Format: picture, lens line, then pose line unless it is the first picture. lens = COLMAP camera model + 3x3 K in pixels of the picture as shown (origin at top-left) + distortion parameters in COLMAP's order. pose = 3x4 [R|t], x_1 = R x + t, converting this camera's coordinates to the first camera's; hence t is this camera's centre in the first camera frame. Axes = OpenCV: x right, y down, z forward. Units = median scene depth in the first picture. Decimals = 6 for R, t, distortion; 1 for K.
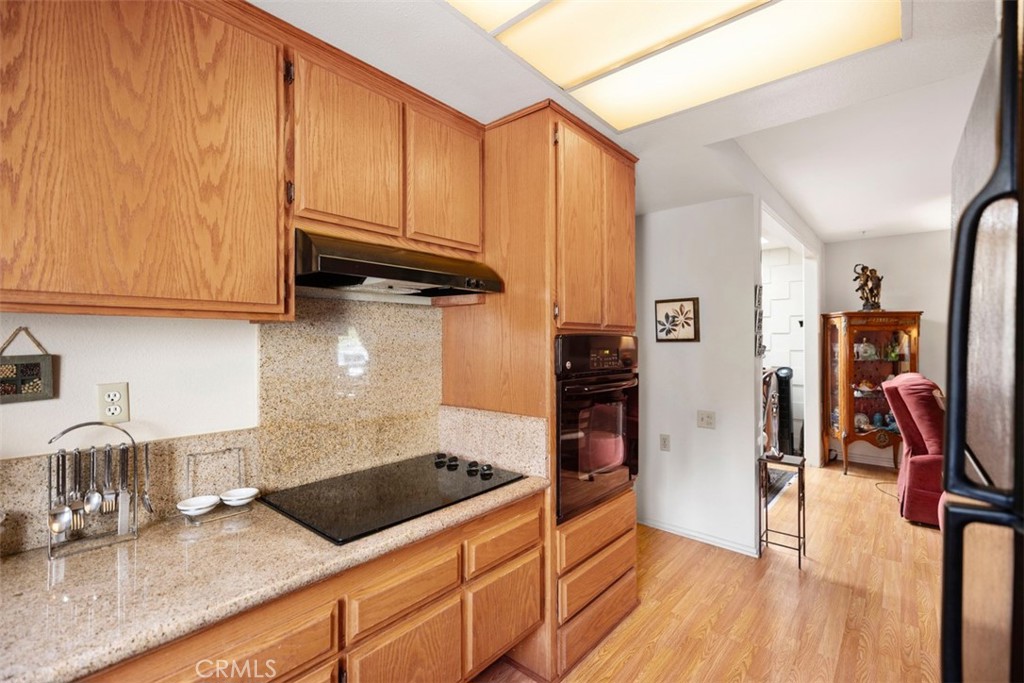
lens RADIAL K [[458.2, 0, 507.9], [0, 458.2, 338.4], [0, 0, 1]] dist [0.005458, 0.000223]
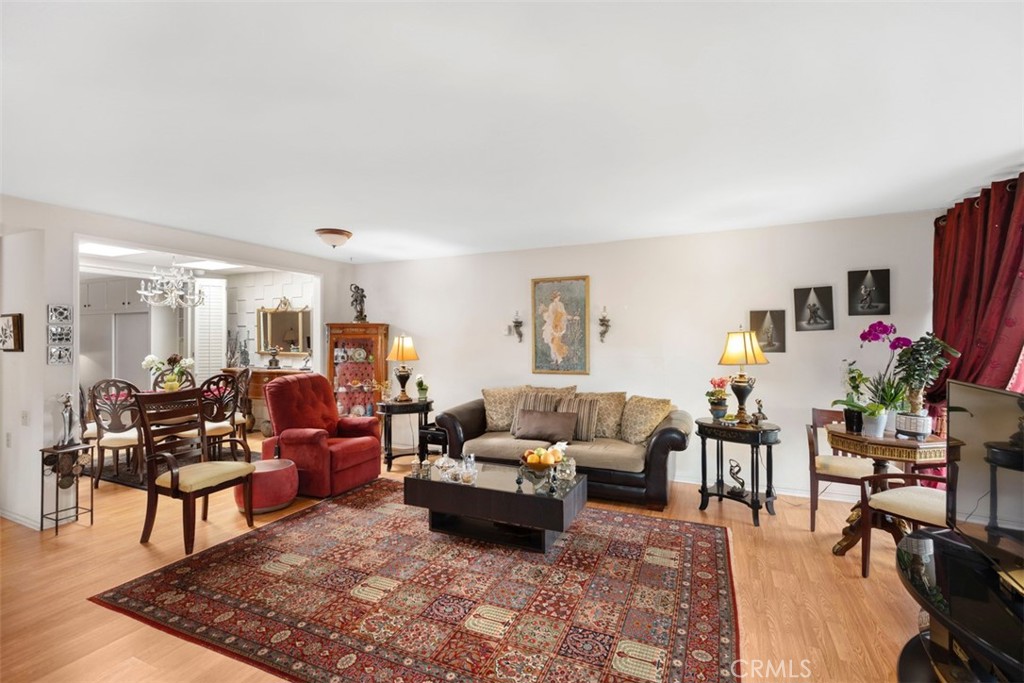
lens RADIAL K [[454.0, 0, 512.7], [0, 454.0, 333.7], [0, 0, 1]] dist [0.006257, 0.000087]
pose [[0.956386, 0.003060, 0.292091, 0.874219], [-0.004042, 0.999988, 0.002760, -0.035075], [-0.292079, -0.003821, 0.956387, -0.325986]]
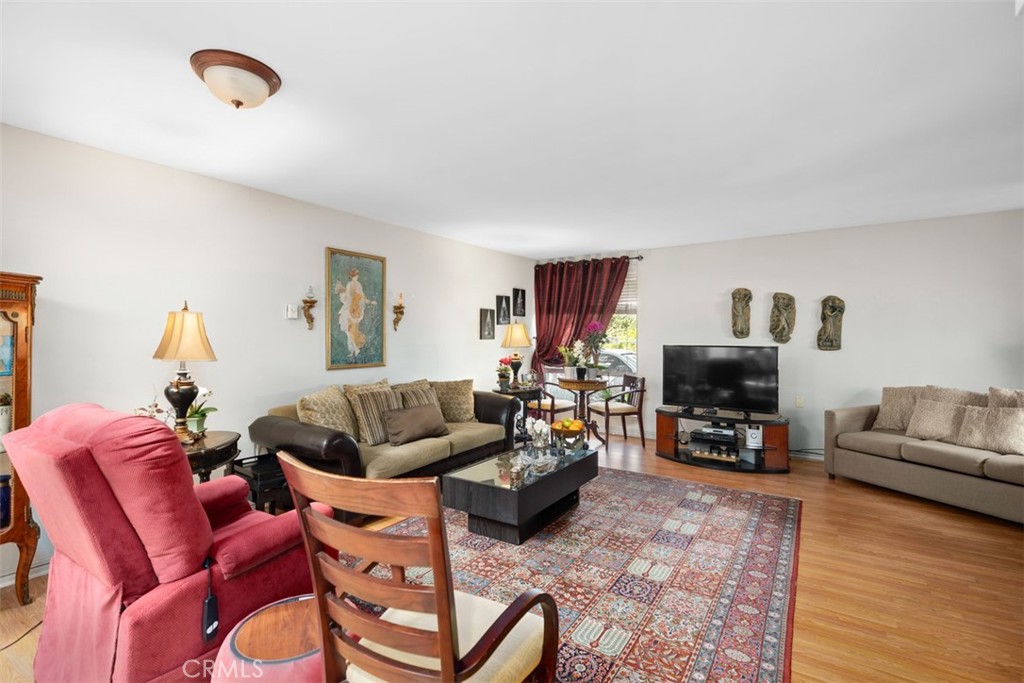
lens RADIAL K [[471.5, 0, 506.6], [0, 471.5, 335.4], [0, 0, 1]] dist [0.009217, -0.000168]
pose [[-0.119325, 0.006491, 0.992834, 0.301468], [-0.014973, 0.999853, -0.008337, 0.003589], [-0.992742, -0.015861, -0.119210, 0.536551]]
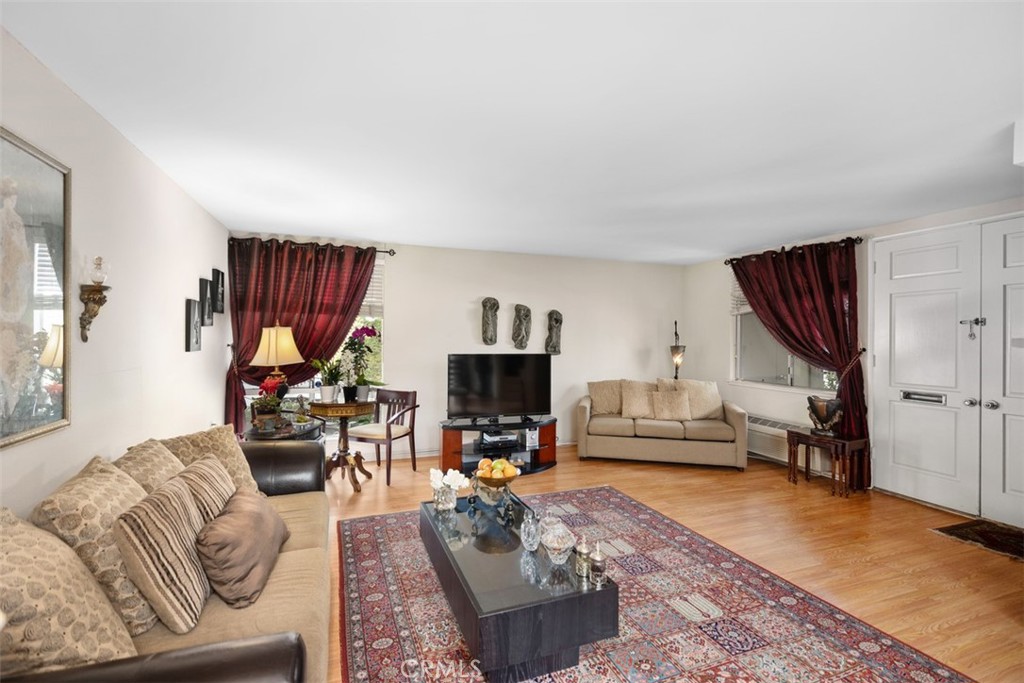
lens RADIAL K [[457.7, 0, 512.0], [0, 457.7, 341.5], [0, 0, 1]] dist [0.006050, -0.000246]
pose [[-0.878275, -0.006990, 0.478105, 0.810293], [-0.010035, 0.999942, -0.003815, -0.014750], [-0.478050, -0.008148, -0.878295, 0.858247]]
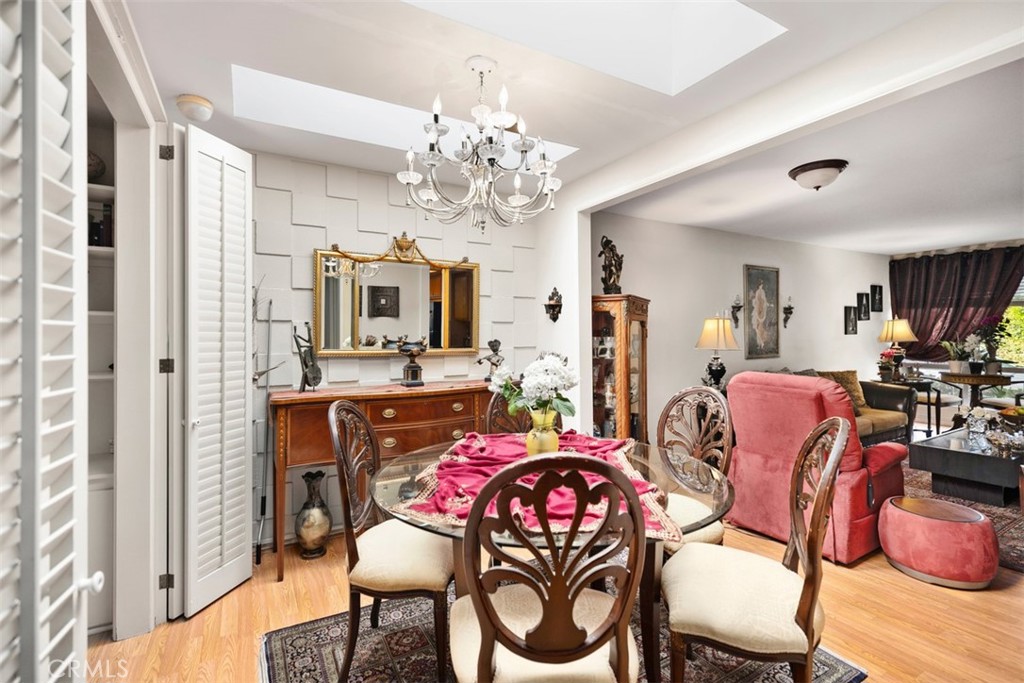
lens RADIAL K [[454.0, 0, 512.7], [0, 454.0, 333.7], [0, 0, 1]] dist [0.006257, 0.000087]
pose [[0.332895, 0.003544, 0.942957, -0.025256], [-0.003733, 0.999990, -0.002441, 0.009466], [-0.942956, -0.002708, 0.332905, 0.950134]]
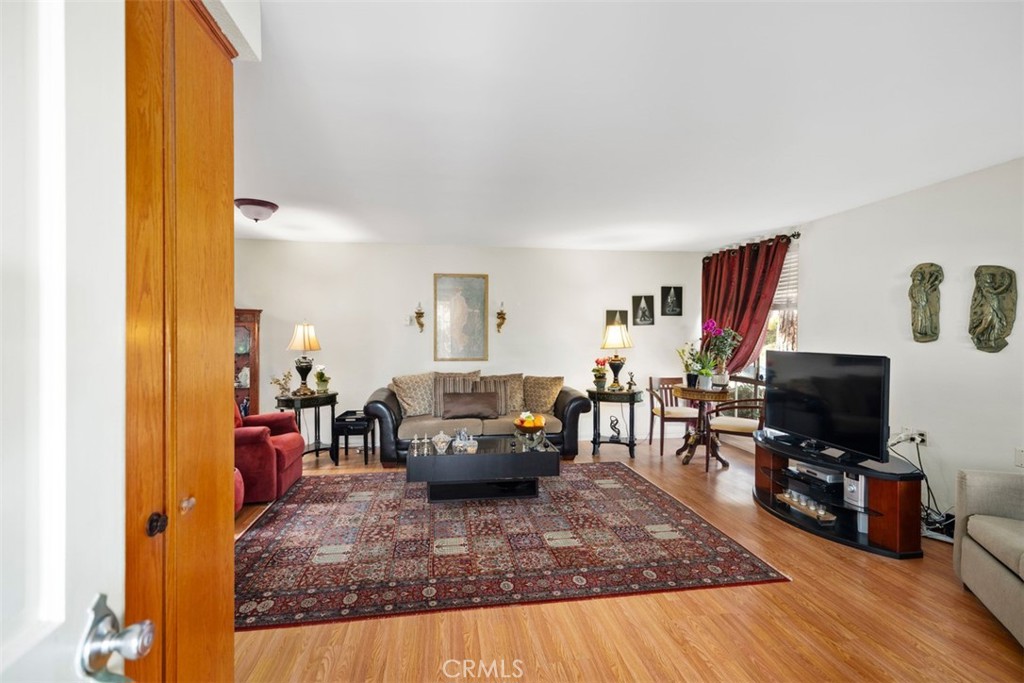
lens RADIAL K [[458.2, 0, 507.9], [0, 458.2, 338.4], [0, 0, 1]] dist [0.005458, 0.000223]
pose [[0.648012, 0.000037, 0.761630, 0.430389], [-0.017334, 0.999742, 0.014699, -0.015327], [-0.761433, -0.022728, 0.647846, -0.199978]]
